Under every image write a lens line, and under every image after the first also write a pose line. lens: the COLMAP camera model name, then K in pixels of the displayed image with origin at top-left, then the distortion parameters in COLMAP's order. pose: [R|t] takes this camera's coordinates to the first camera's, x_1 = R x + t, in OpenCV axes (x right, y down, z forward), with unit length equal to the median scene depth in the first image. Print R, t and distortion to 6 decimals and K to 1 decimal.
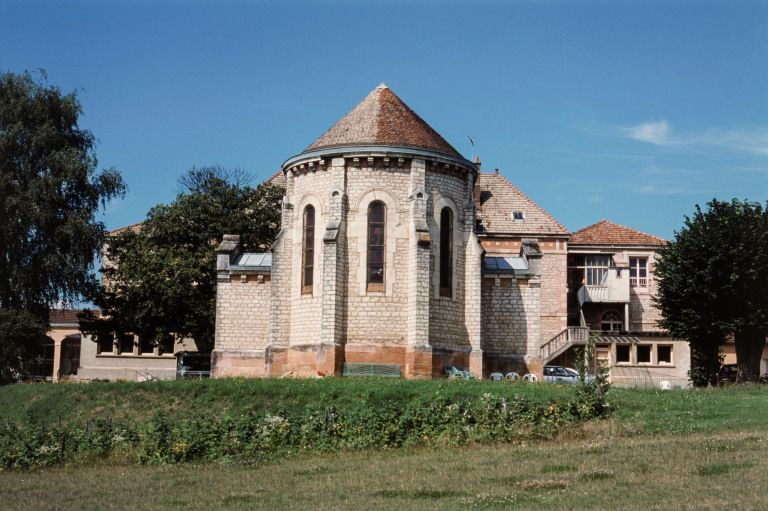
lens RADIAL K [[1105.0, 0, 384.0], [0, 1105.0, 255.5], [0, 0, 1]] dist [-0.039363, -0.039558]
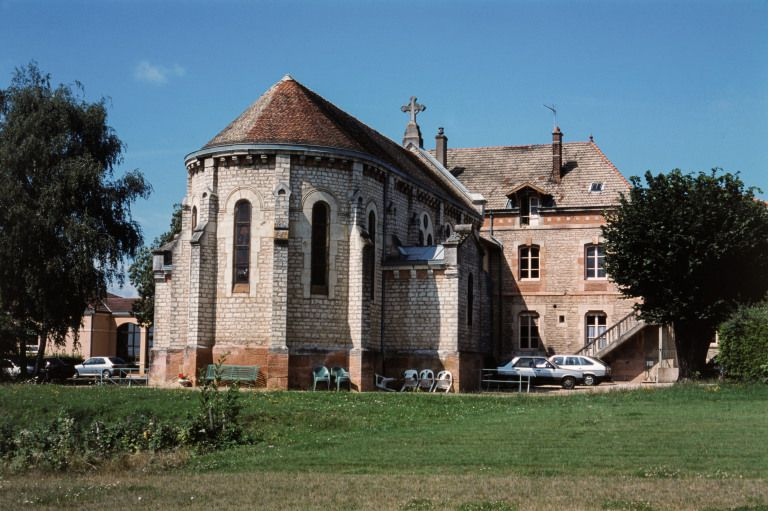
lens RADIAL K [[1105.0, 0, 384.0], [0, 1105.0, 255.5], [0, 0, 1]] dist [-0.039363, -0.039558]
pose [[0.949812, -0.037494, -0.310565, 0.413973], [0.047891, 0.998516, 0.025917, -0.019318], [0.309132, -0.039489, 0.950199, 0.102521]]
